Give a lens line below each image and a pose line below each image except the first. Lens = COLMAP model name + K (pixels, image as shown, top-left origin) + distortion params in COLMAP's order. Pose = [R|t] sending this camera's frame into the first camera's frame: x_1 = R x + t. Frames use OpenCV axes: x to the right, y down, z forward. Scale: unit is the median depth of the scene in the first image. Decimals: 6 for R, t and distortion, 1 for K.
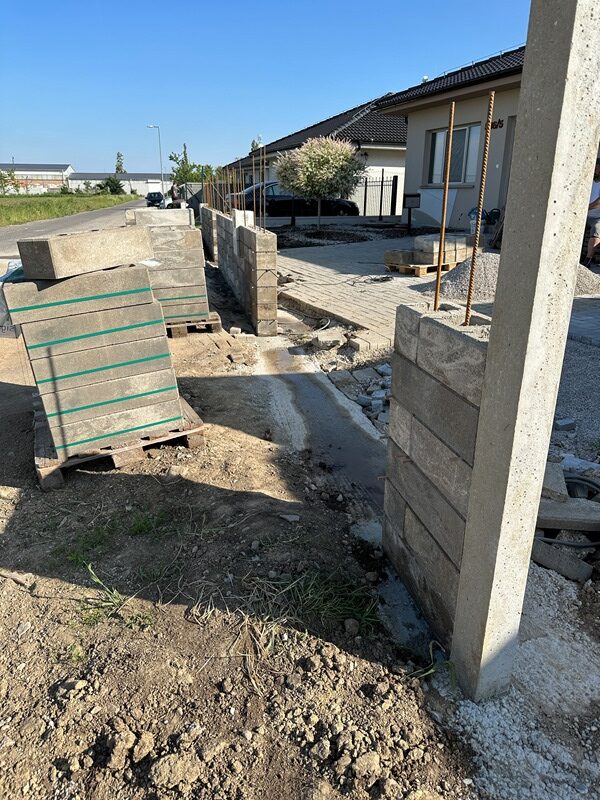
lens RADIAL K [[568.4, 0, 305.2], [0, 568.4, 401.5], [0, 0, 1]] dist [0.026087, -0.029337]
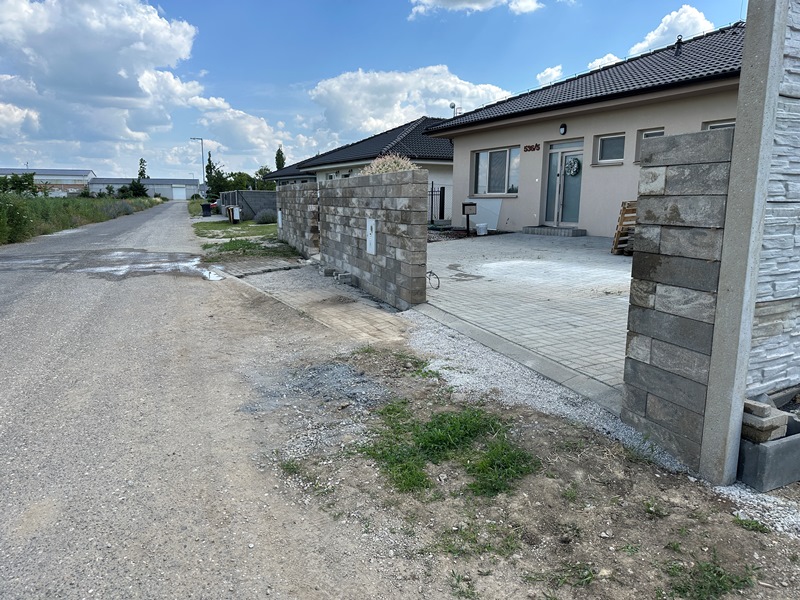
lens RADIAL K [[568.4, 0, 396.9], [0, 568.4, 300.2], [0, 0, 1]] dist [0.026087, -0.029337]
pose [[0.992775, -0.017369, 0.118725, -0.097164], [0.037499, 0.984819, -0.169488, 0.021221], [-0.113979, 0.172716, 0.978355, -0.080206]]
